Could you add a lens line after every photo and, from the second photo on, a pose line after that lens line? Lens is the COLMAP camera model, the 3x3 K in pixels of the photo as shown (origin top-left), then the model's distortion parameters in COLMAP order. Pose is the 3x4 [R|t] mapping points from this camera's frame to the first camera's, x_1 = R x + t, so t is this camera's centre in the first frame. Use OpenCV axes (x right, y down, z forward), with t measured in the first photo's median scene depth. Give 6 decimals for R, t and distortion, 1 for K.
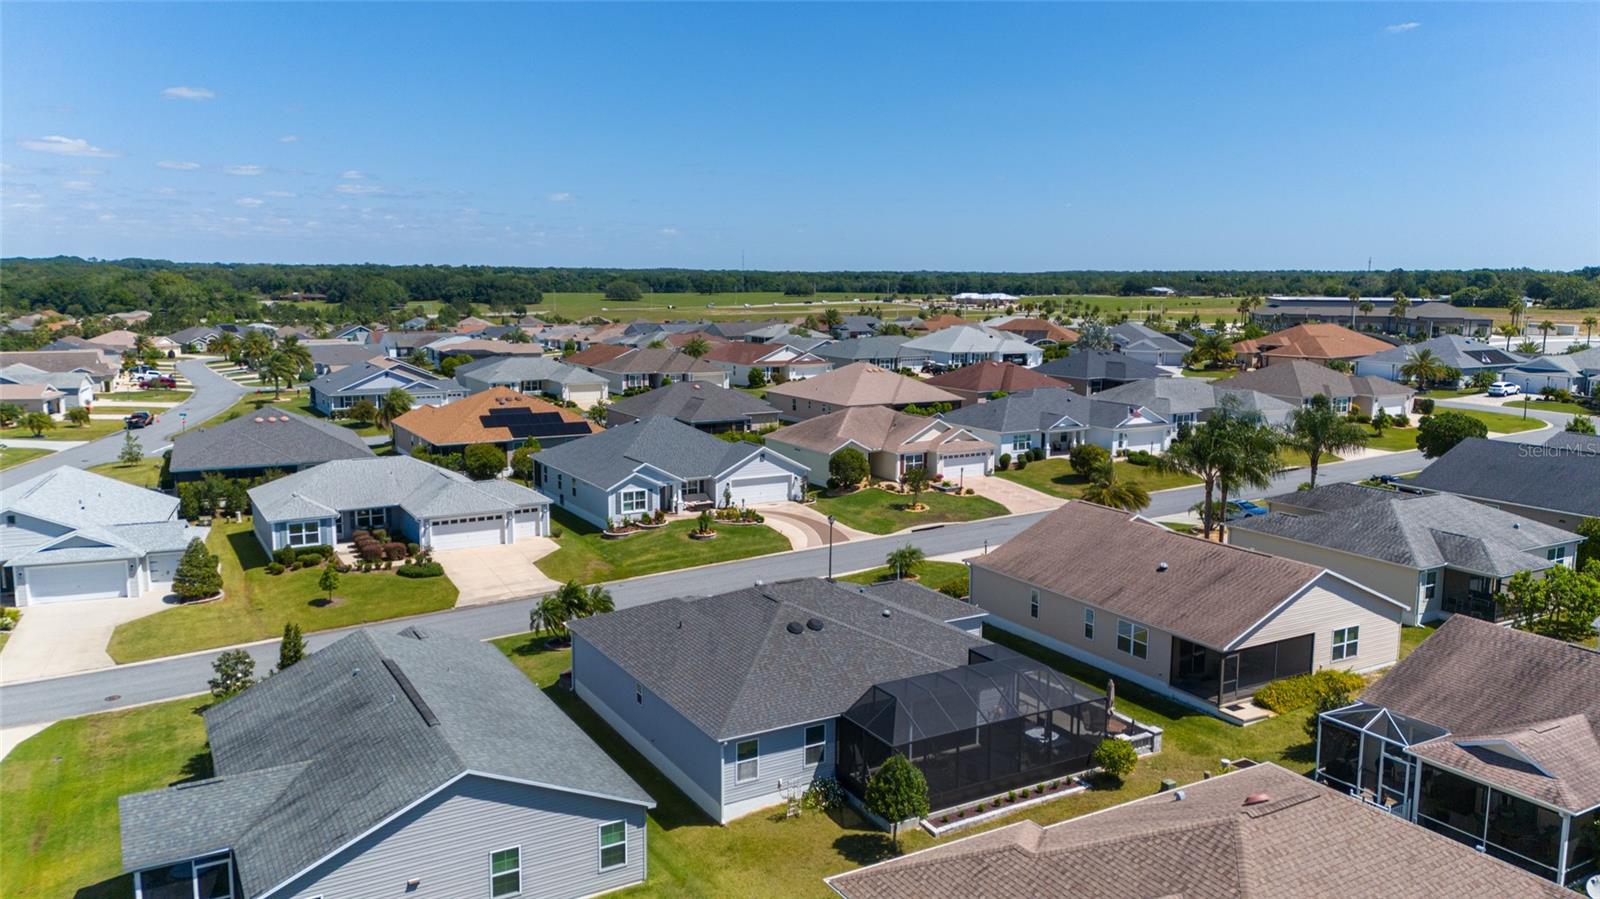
lens RADIAL K [[1167.2, 0, 809.8], [0, 1167.2, 459.2], [0, 0, 1]] dist [0.088548, -0.083774]
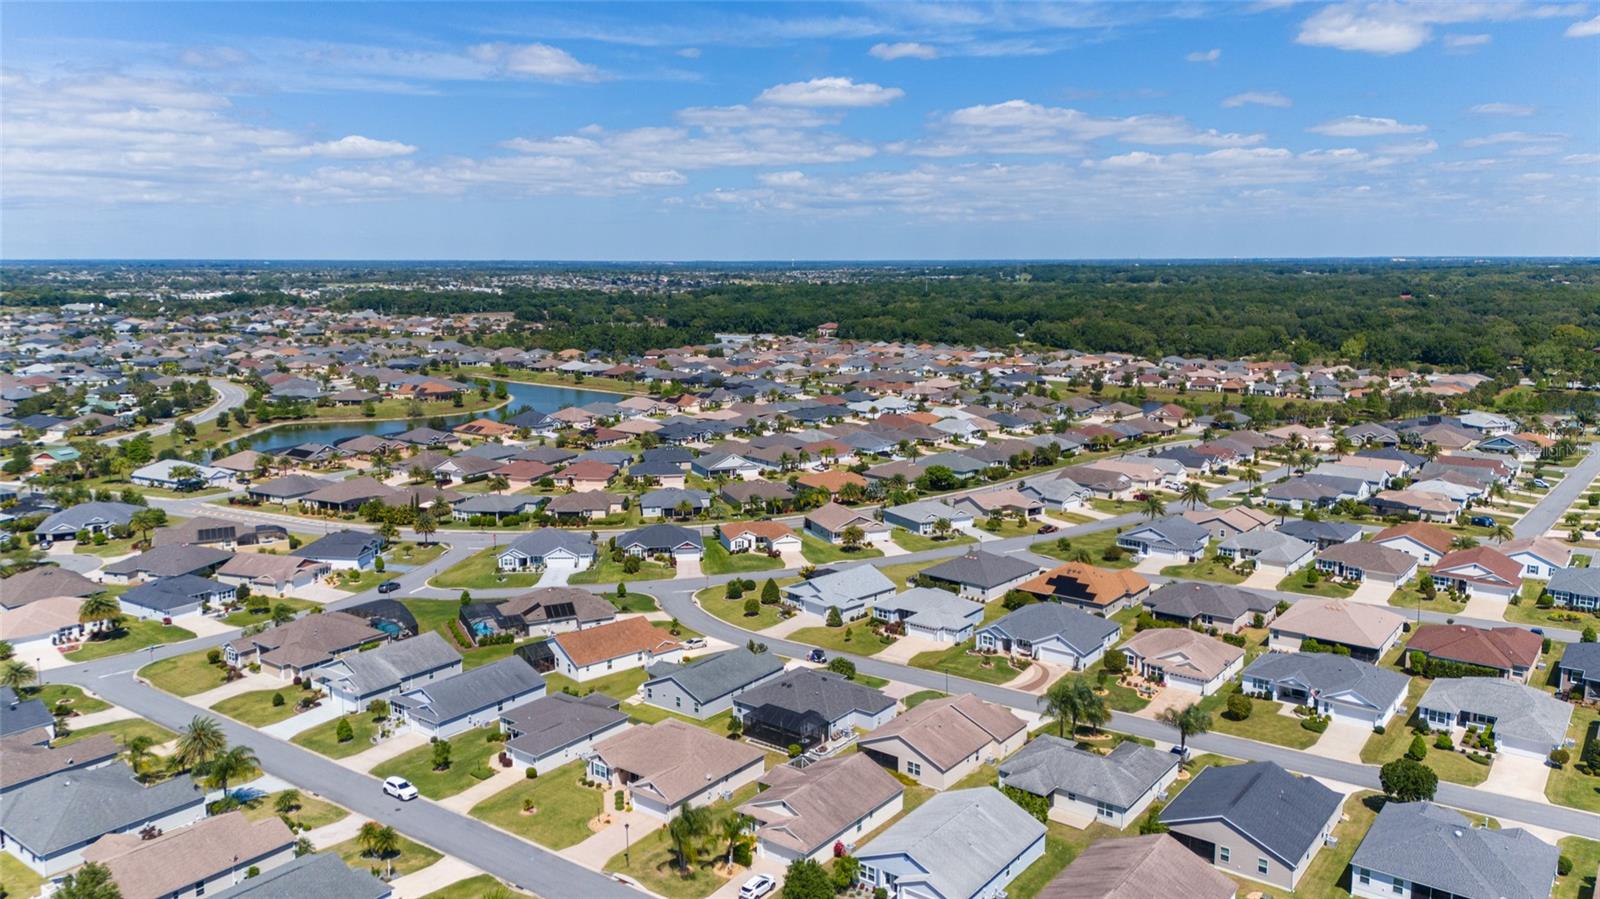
lens RADIAL K [[1167.2, 0, 795.5], [0, 1167.2, 447.4], [0, 0, 1]] dist [0.088548, -0.083774]
pose [[0.375417, 0.141764, -0.915950, 1.626519], [-0.143078, 0.985252, 0.093847, -0.461773], [0.915746, 0.095821, 0.390164, -0.192752]]
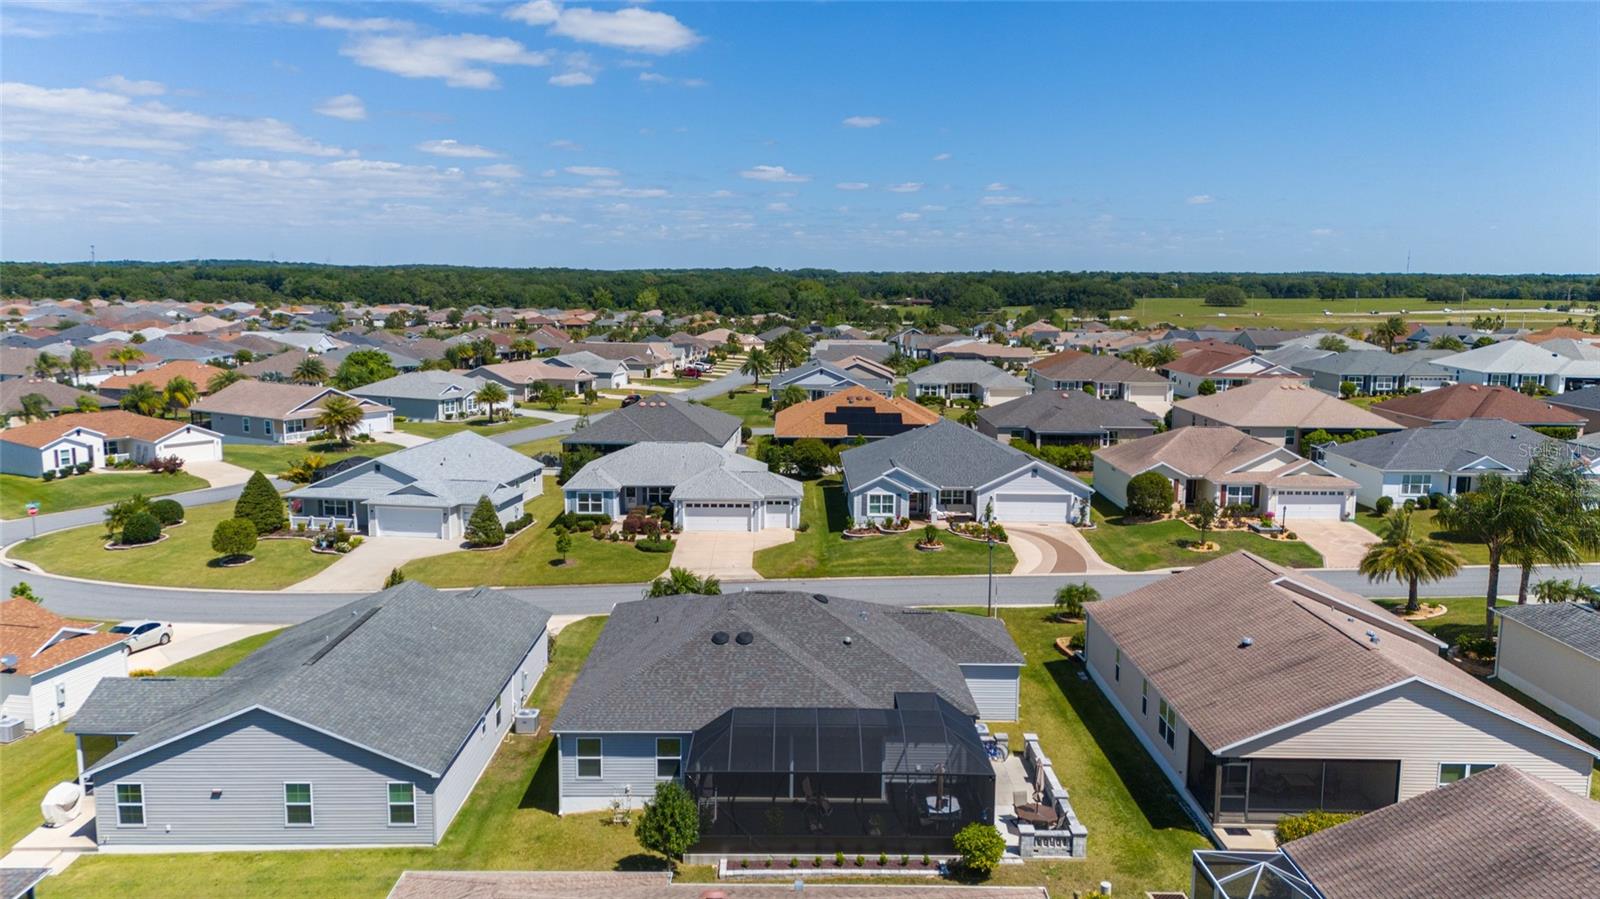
lens RADIAL K [[1167.2, 0, 798.0], [0, 1167.2, 473.6], [0, 0, 1]] dist [0.088548, -0.083774]
pose [[0.864628, 0.085466, -0.495090, 0.275833], [-0.082016, 0.996217, 0.028741, -0.013029], [0.495673, 0.015755, 0.868366, 0.103757]]
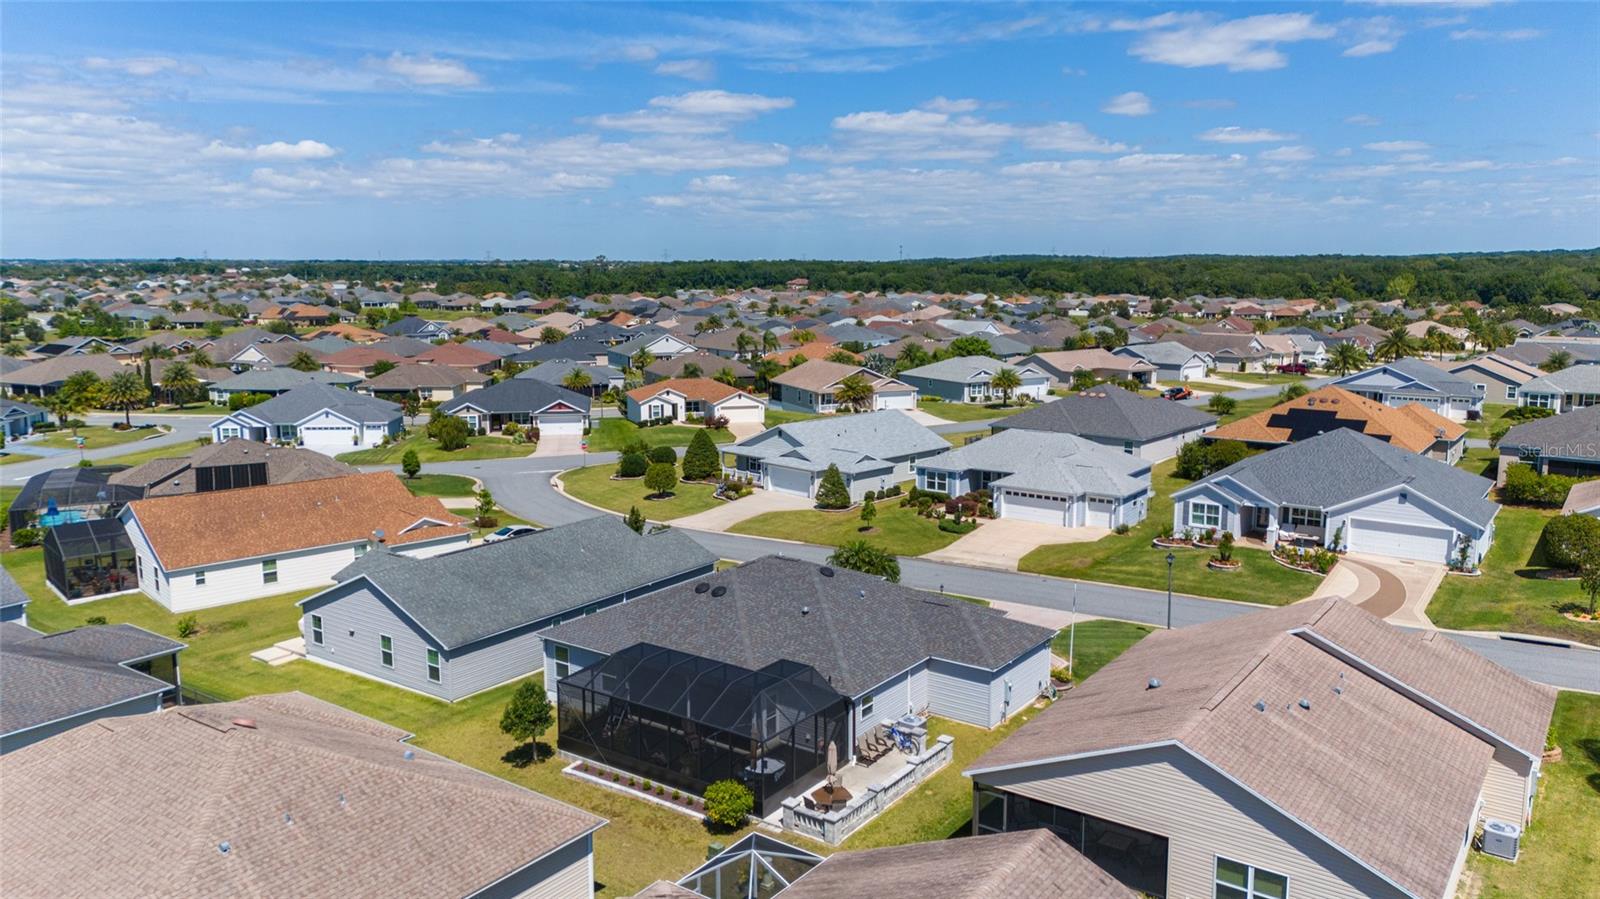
lens RADIAL K [[1167.2, 0, 792.6], [0, 1167.2, 455.7], [0, 0, 1]] dist [0.088548, -0.083774]
pose [[0.398605, 0.143370, -0.905847, 0.535702], [-0.140115, 0.985630, 0.094341, -0.049746], [0.906357, 0.089318, 0.412965, 0.333384]]
